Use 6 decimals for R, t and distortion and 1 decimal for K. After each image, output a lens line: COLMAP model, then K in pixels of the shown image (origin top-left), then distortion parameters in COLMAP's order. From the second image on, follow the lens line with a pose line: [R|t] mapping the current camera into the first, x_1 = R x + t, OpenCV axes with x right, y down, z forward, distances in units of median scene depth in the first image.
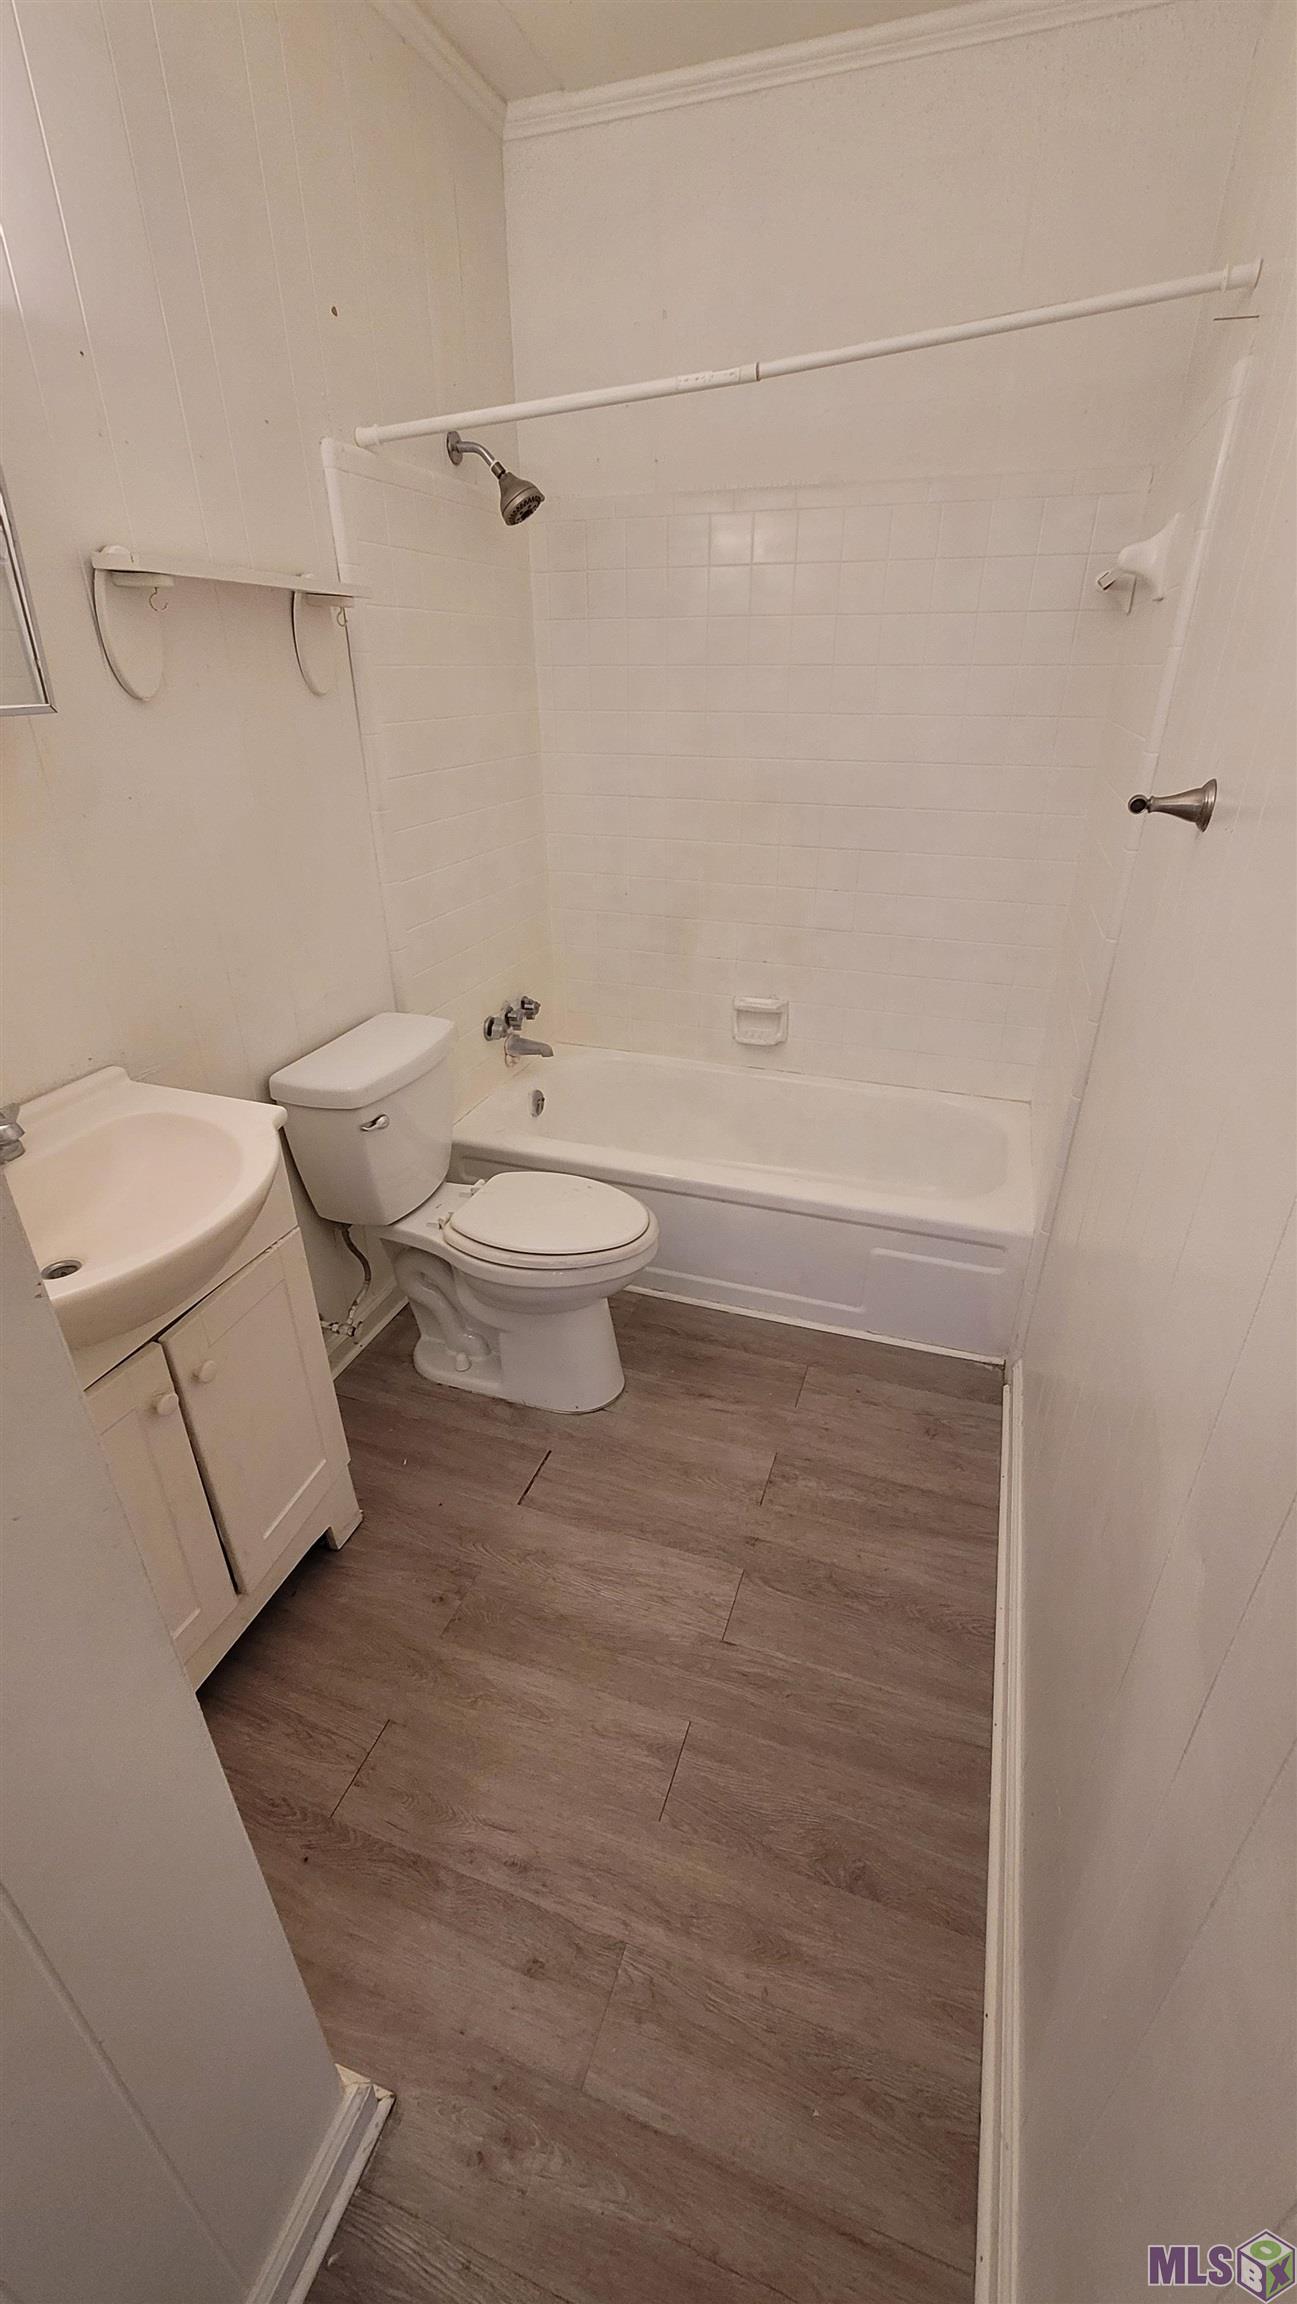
lens RADIAL K [[937.8, 0, 648.5], [0, 937.8, 1152.0], [0, 0, 1]] dist [-0.010308, 0.005757]
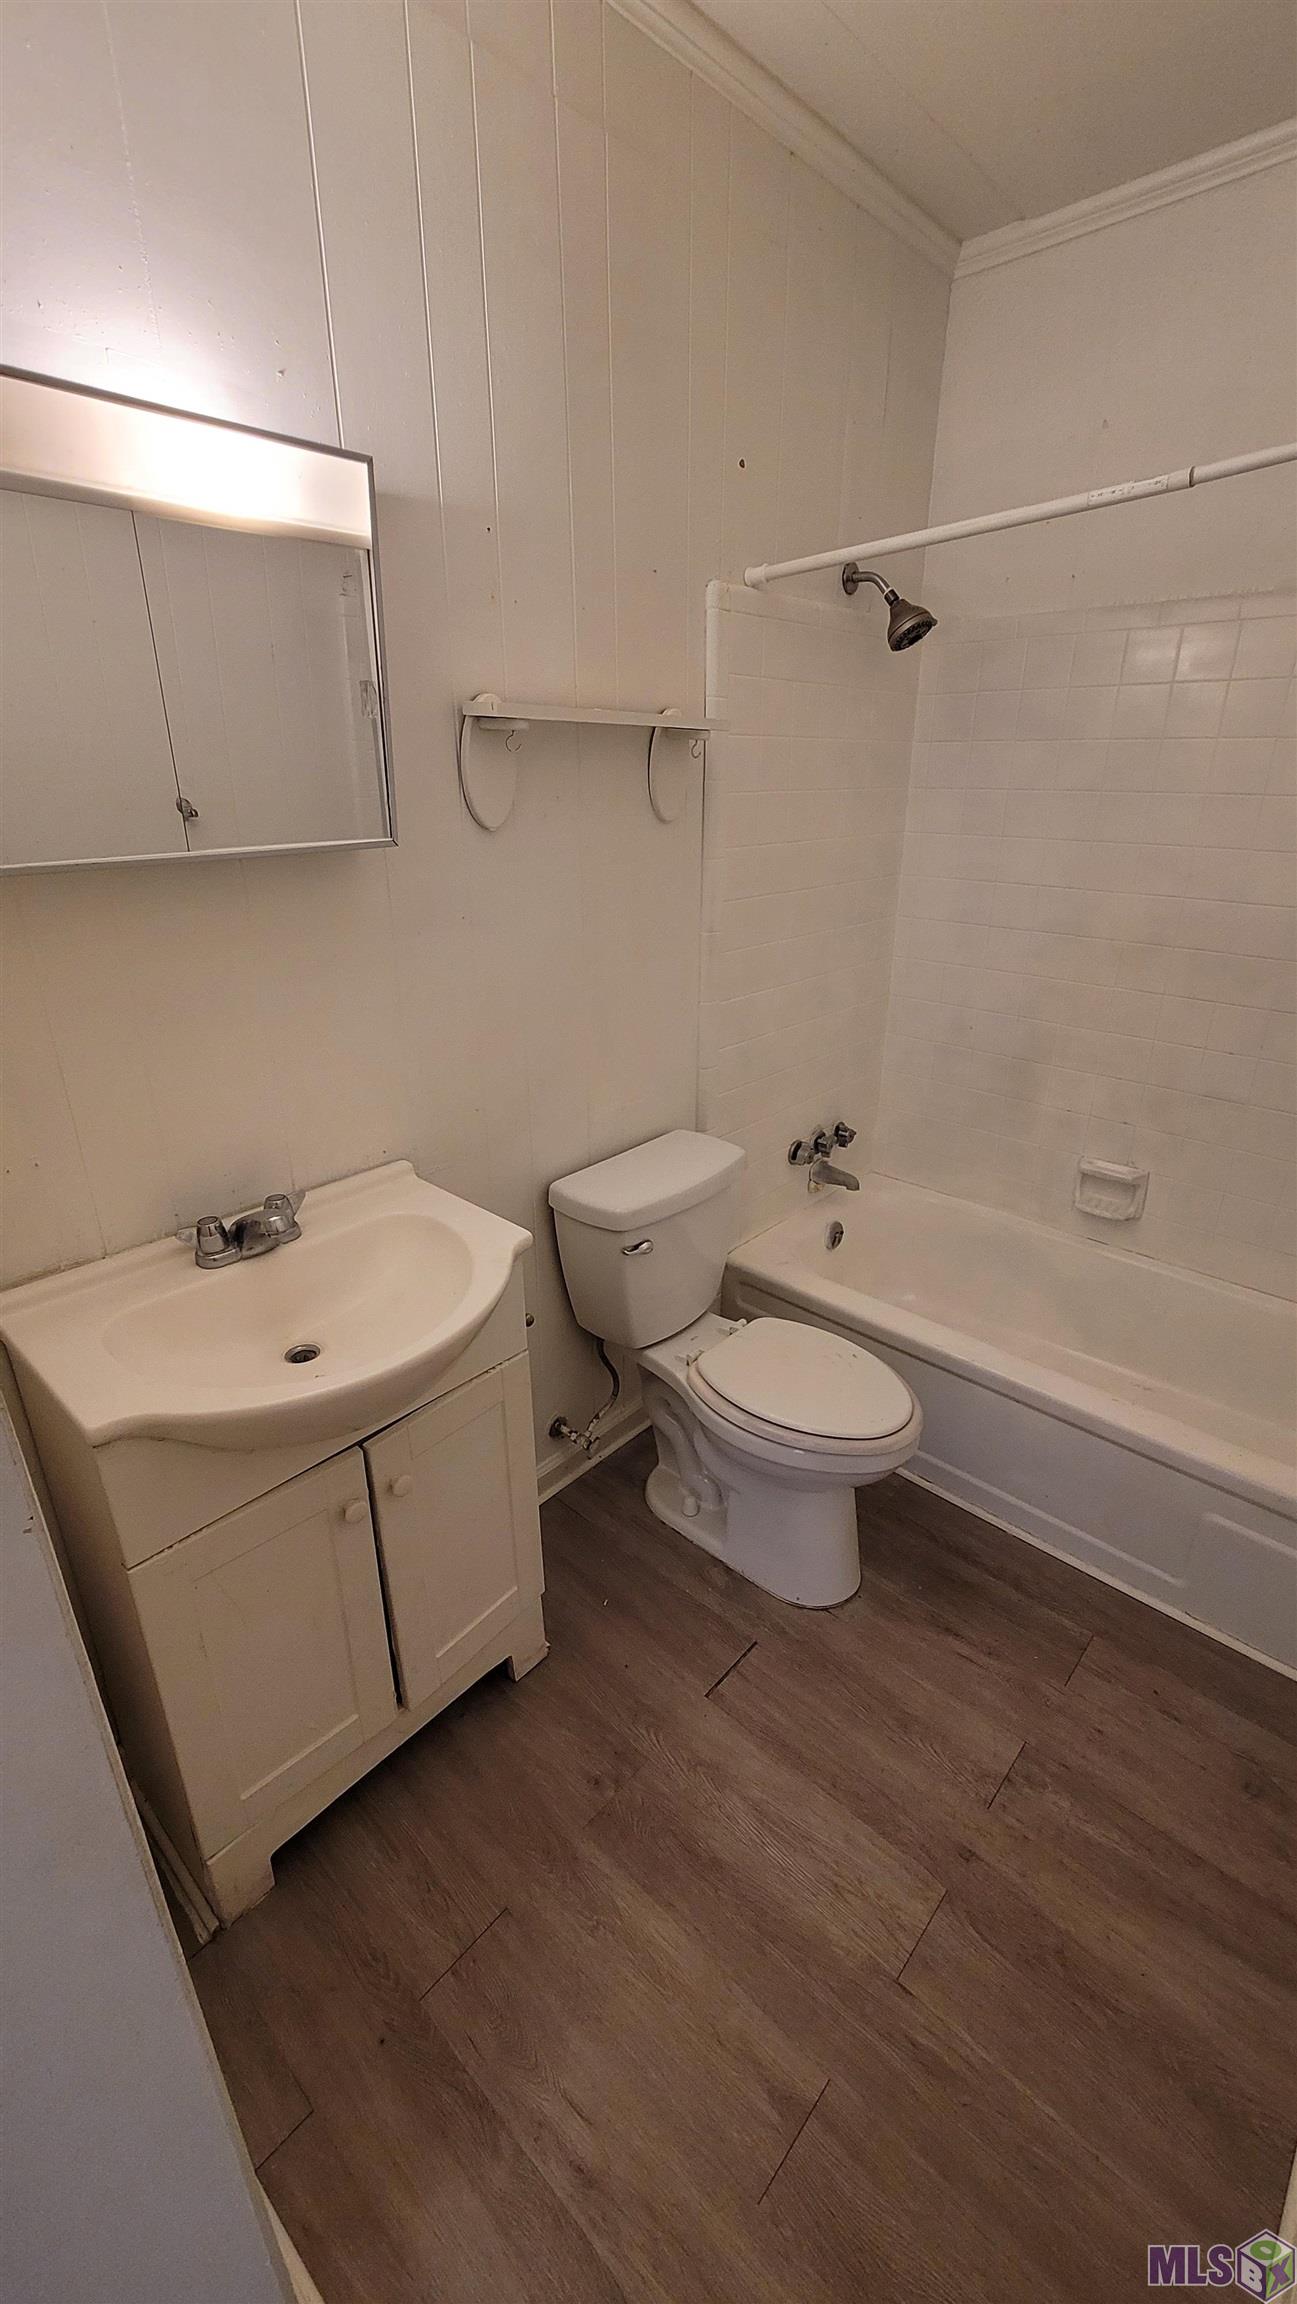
lens RADIAL K [[935.0, 0, 648.5], [0, 935.0, 1152.0], [0, 0, 1]] dist [-0.001295, -0.000260]
pose [[0.919123, 0.154463, -0.362427, 0.051544], [-0.184870, 0.981462, -0.050545, -0.075764], [0.347901, 0.113459, 0.930641, 0.082088]]
